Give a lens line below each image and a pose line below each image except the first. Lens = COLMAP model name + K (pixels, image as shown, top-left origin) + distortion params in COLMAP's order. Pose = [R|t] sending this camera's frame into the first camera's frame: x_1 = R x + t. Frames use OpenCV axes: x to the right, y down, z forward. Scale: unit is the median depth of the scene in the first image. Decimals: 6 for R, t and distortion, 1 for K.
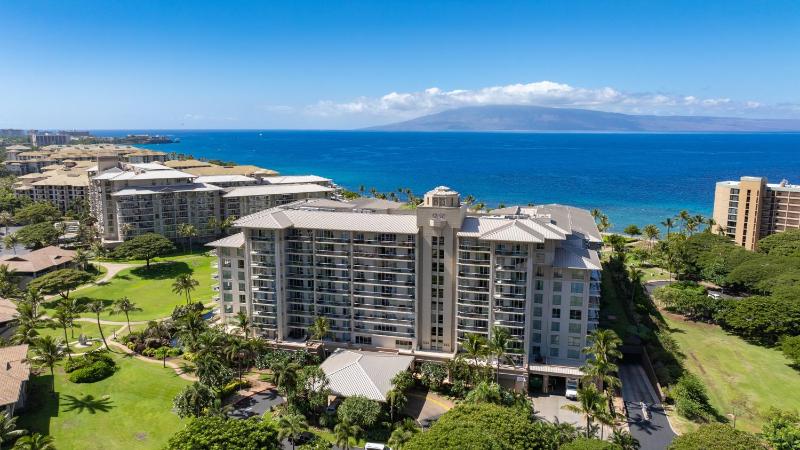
lens RADIAL K [[567.9, 0, 400.0], [0, 567.9, 225.0], [0, 0, 1]] dist [-0.071650, 0.071495]
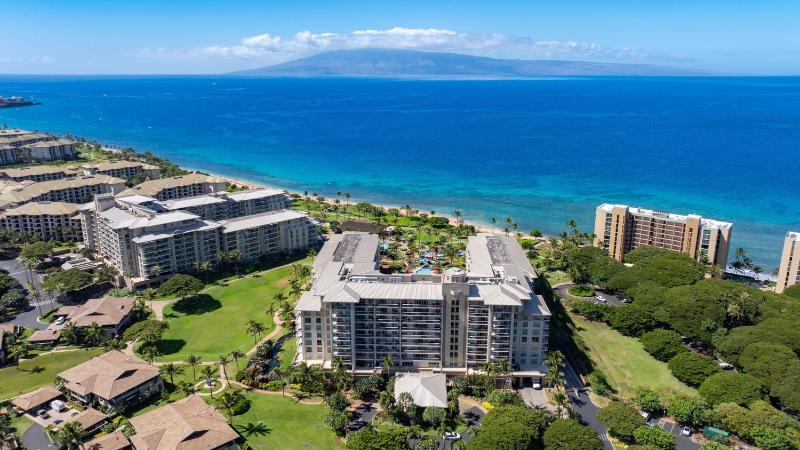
lens RADIAL K [[567.9, 0, 400.0], [0, 567.9, 225.0], [0, 0, 1]] dist [-0.071650, 0.071495]
pose [[0.975841, -0.056344, 0.211094, -0.410244], [0.036190, 0.994513, 0.098149, -0.351527], [-0.215466, -0.088138, 0.972526, -0.519093]]
